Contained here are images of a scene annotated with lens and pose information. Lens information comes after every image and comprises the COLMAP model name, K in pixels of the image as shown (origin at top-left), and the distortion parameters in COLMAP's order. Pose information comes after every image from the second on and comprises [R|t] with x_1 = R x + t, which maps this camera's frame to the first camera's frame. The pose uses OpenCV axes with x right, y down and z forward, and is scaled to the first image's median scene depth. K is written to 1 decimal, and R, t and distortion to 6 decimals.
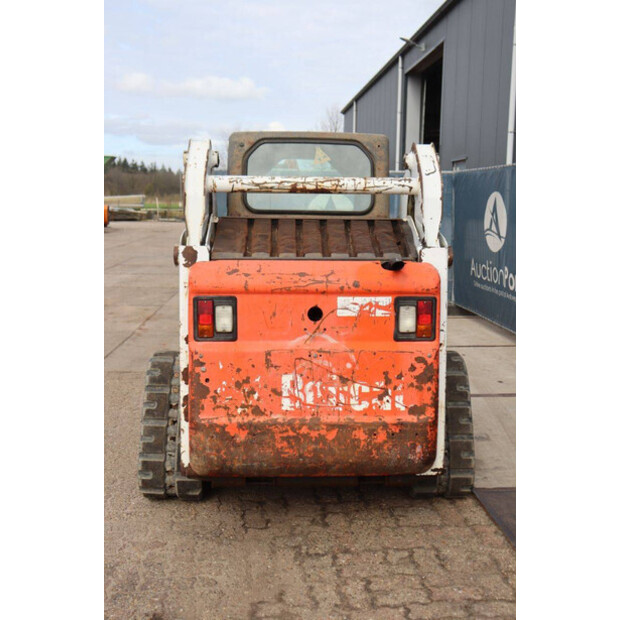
lens RADIAL K [[758.3, 0, 311.6], [0, 758.3, 309.9], [0, 0, 1]] dist [0.006222, 0.000000]
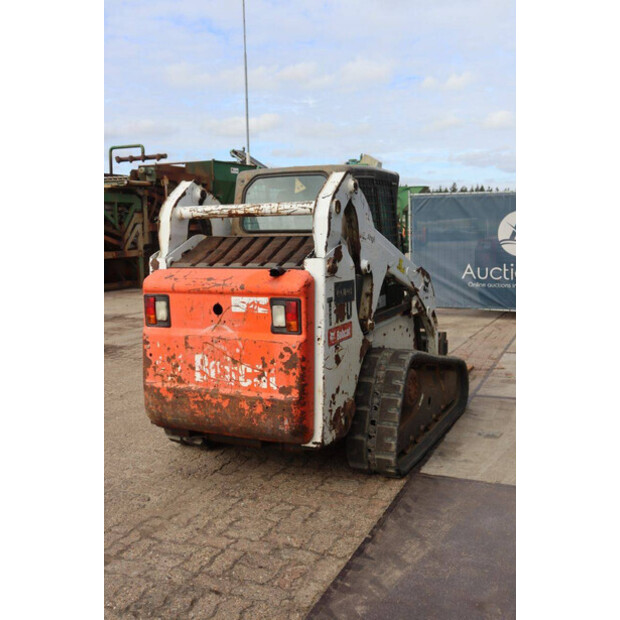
lens RADIAL K [[671.8, 0, 309.4], [0, 671.8, 313.5], [0, 0, 1]] dist [-0.054463, 0.000000]
pose [[0.874158, 0.032962, -0.484522, 0.695348], [-0.037151, 0.999309, 0.000957, 0.005292], [0.484219, 0.017164, 0.874778, 0.065207]]
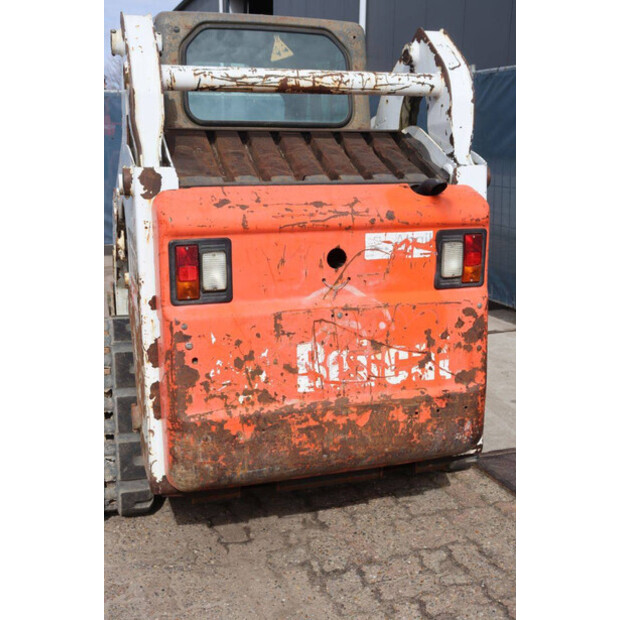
lens RADIAL K [[761.6, 0, 312.9], [0, 761.6, 308.5], [0, 0, 1]] dist [0.014111, 0.000000]
pose [[0.966101, -0.062215, 0.250557, -0.201797], [0.042360, 0.995575, 0.083878, -0.008983], [-0.254667, -0.070421, 0.964461, 0.293424]]
